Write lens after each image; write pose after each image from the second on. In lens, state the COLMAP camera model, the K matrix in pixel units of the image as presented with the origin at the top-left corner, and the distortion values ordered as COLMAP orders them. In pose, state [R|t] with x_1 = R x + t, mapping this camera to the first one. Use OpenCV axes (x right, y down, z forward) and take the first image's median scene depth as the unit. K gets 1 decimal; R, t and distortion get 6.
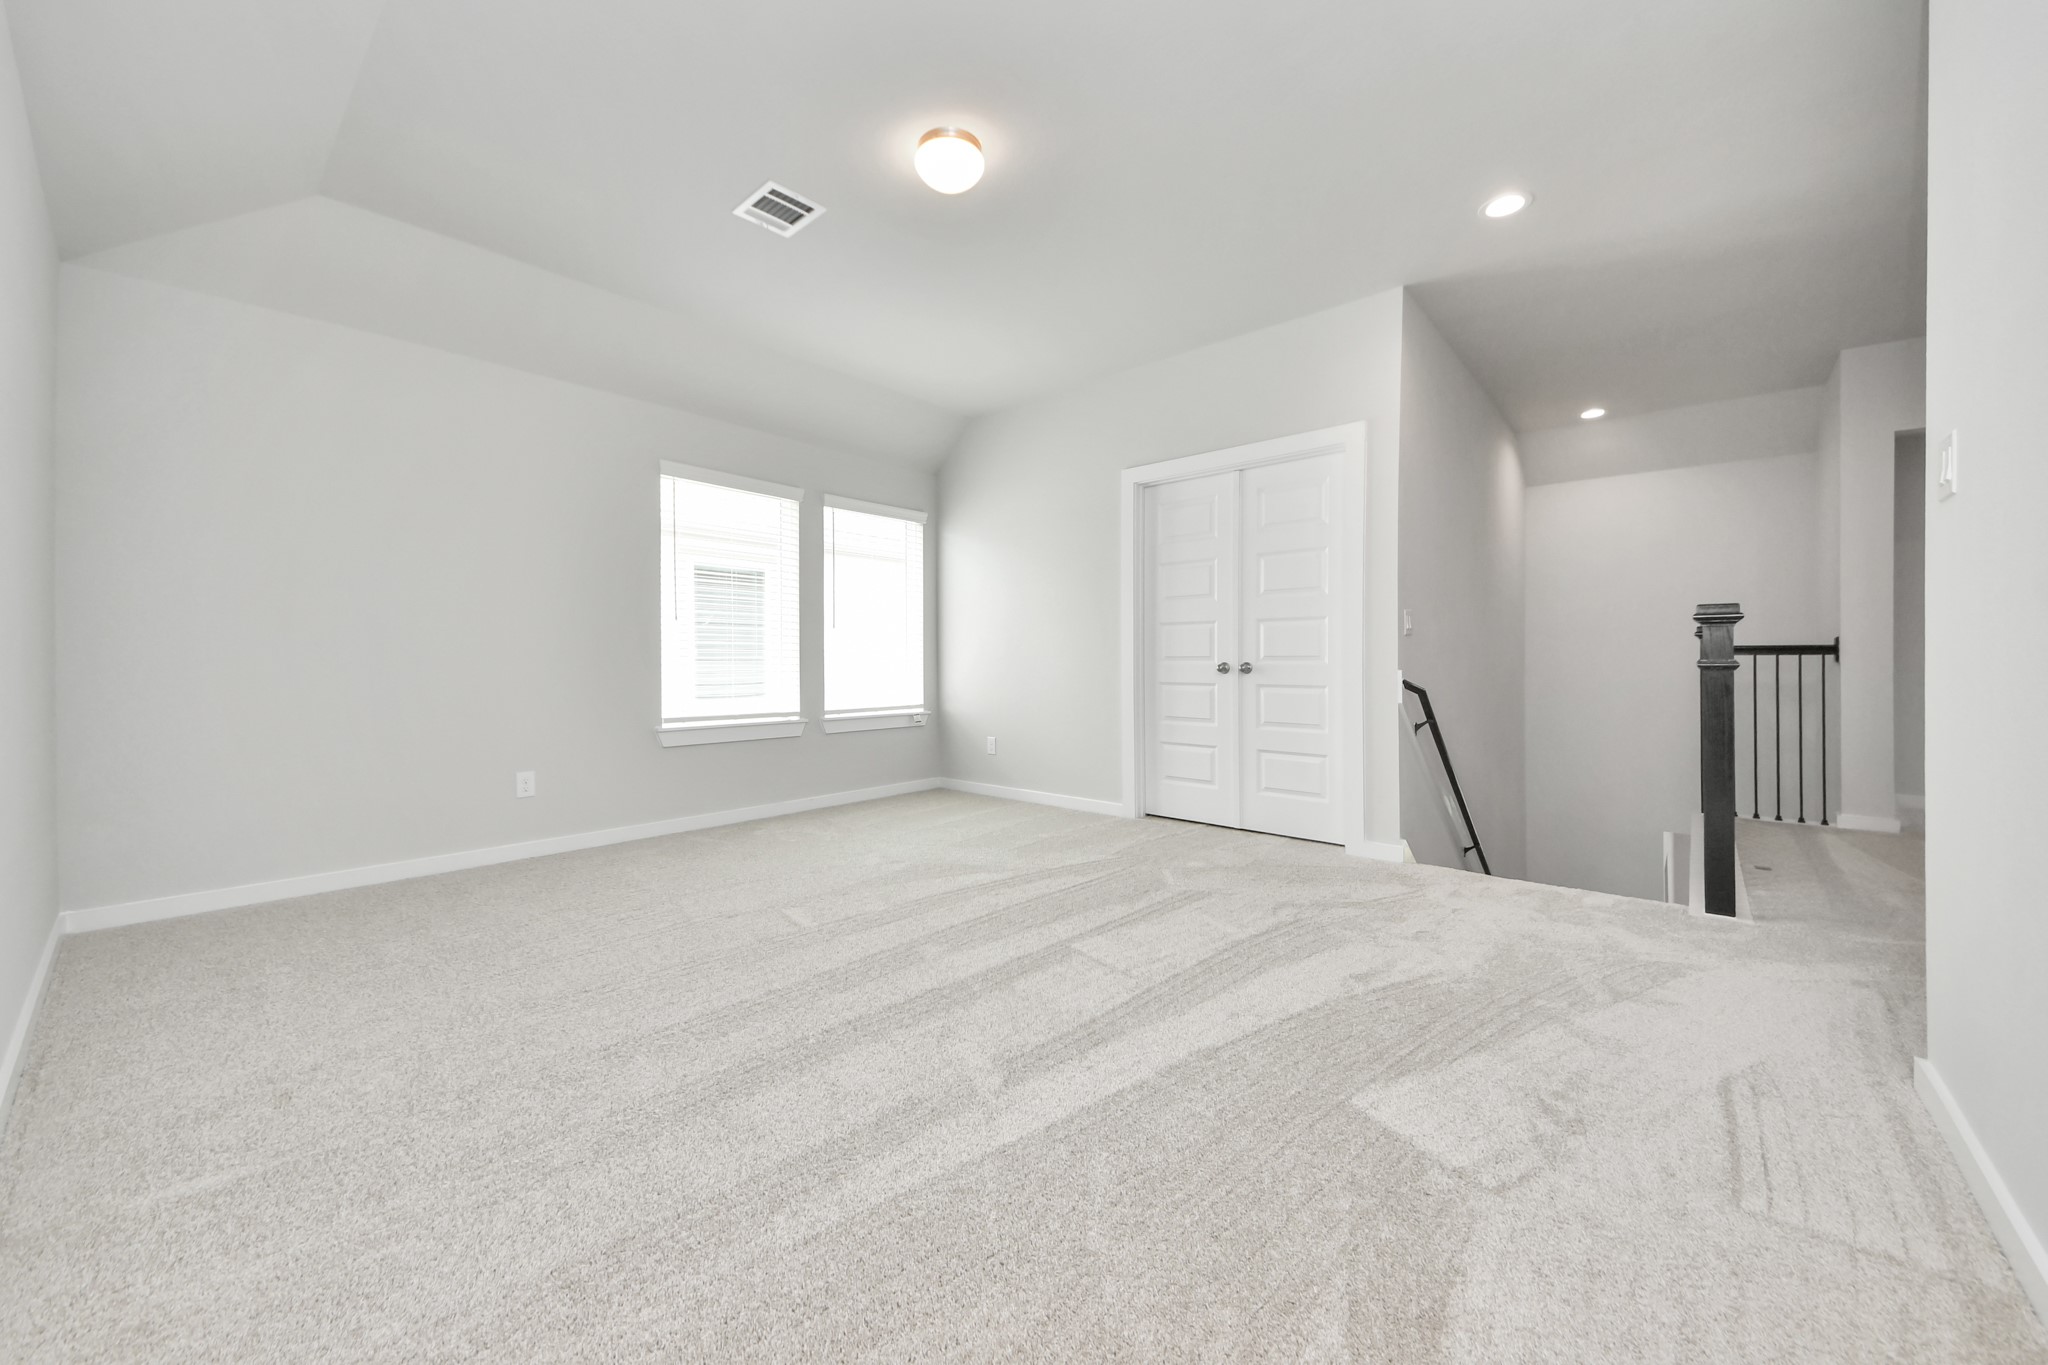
lens RADIAL K [[747.6, 0, 1023.6], [0, 747.6, 670.2], [0, 0, 1]] dist [0.000521, 0.000001]
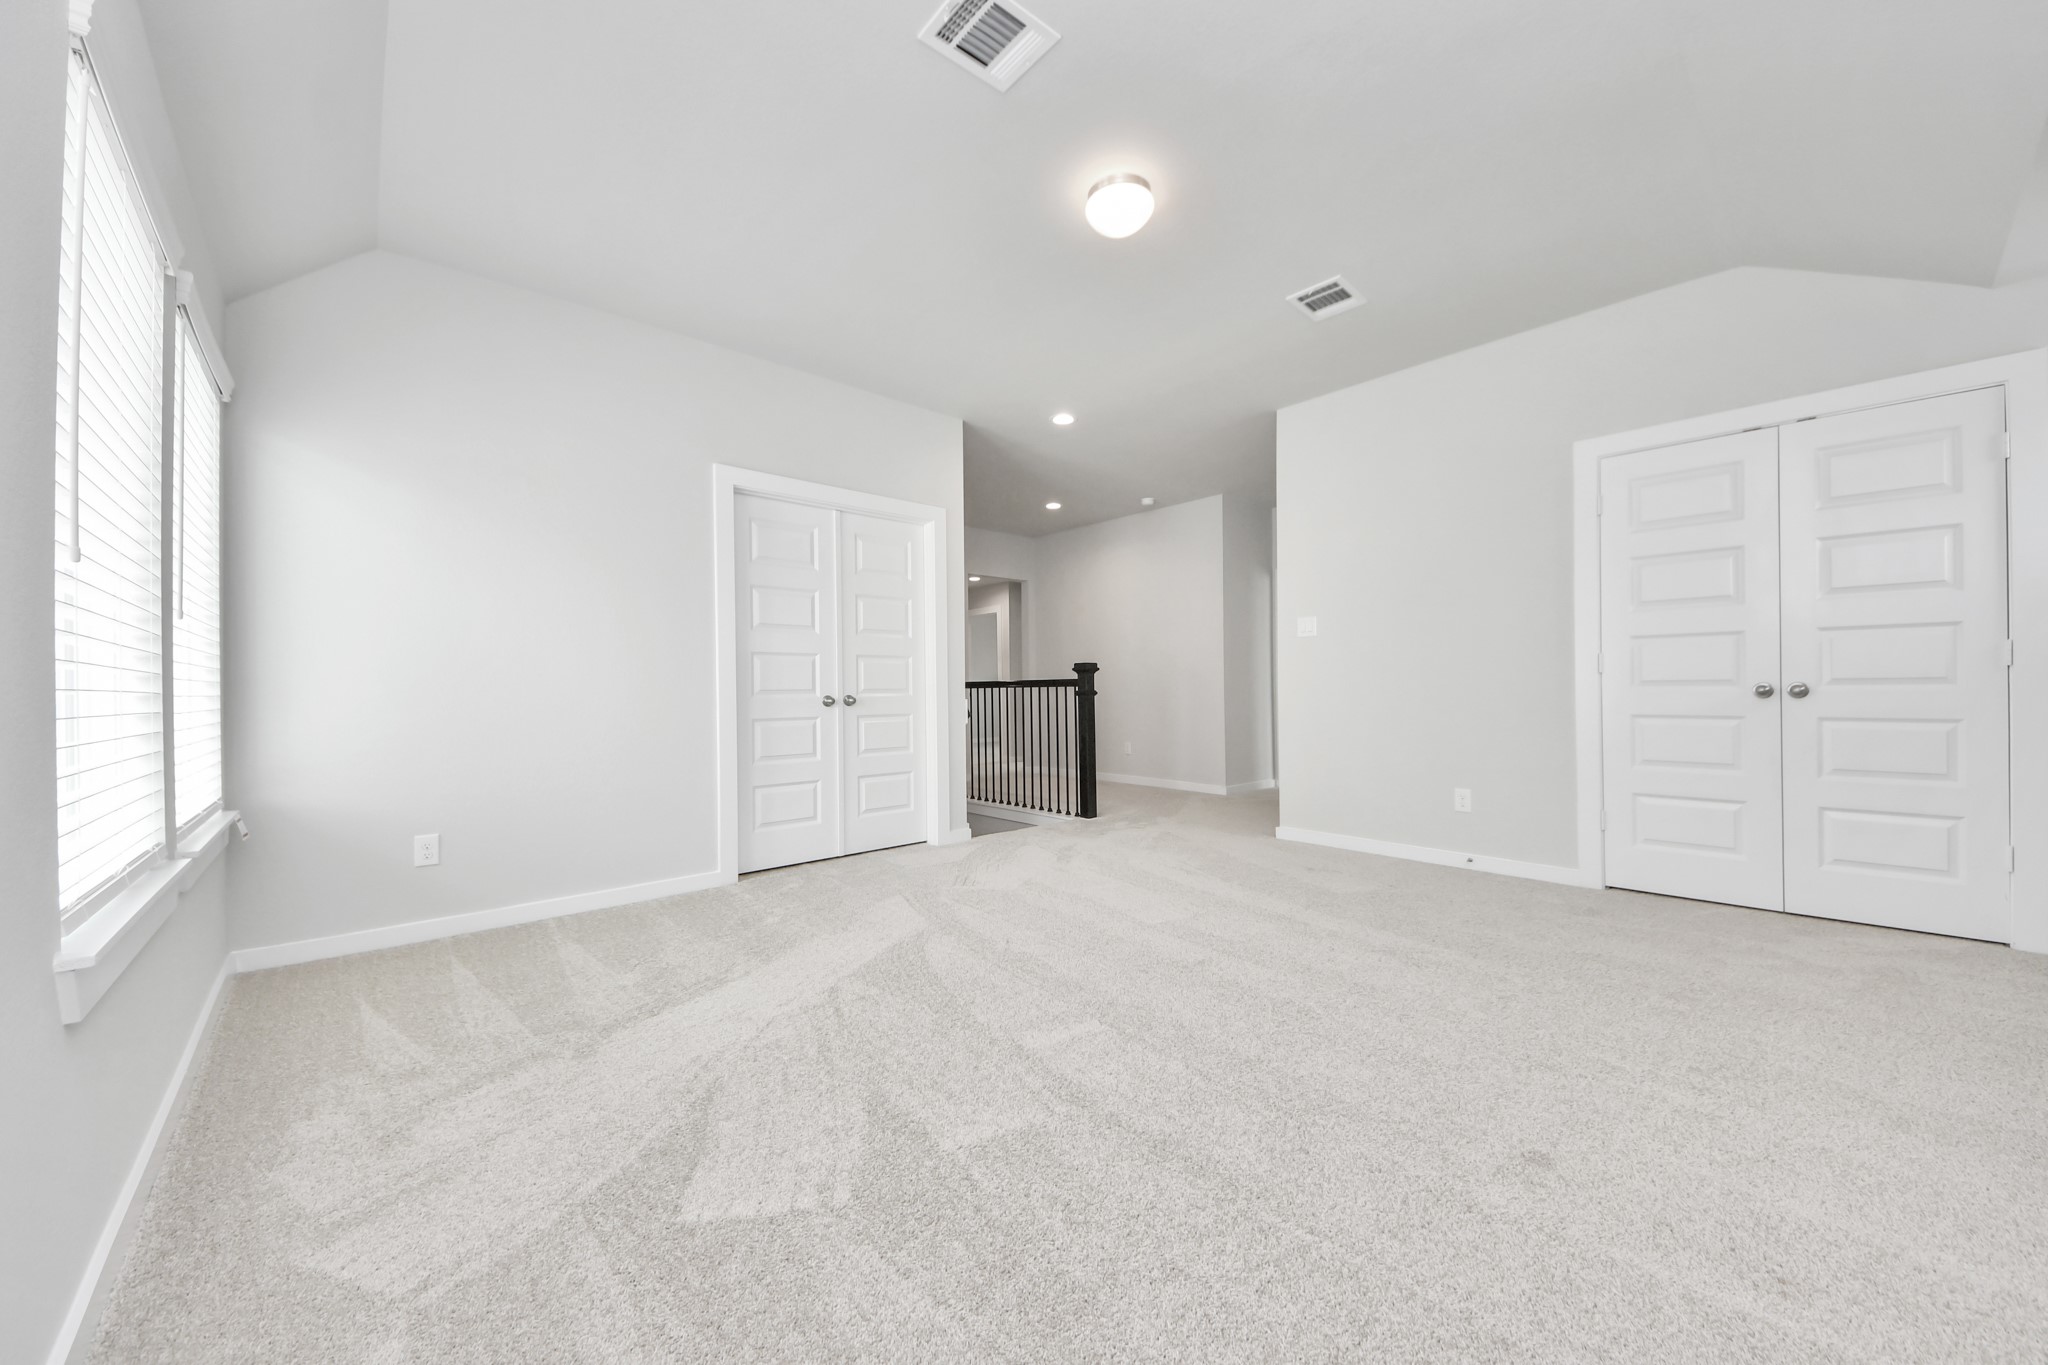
lens RADIAL K [[747.6, 0, 1023.2], [0, 747.6, 683.7], [0, 0, 1]] dist [0.000521, 0.000001]
pose [[0.093842, 0.001407, 0.995586, -0.719312], [0.015870, 0.999870, -0.002909, -0.019561], [-0.995461, 0.016073, 0.093808, 0.648942]]
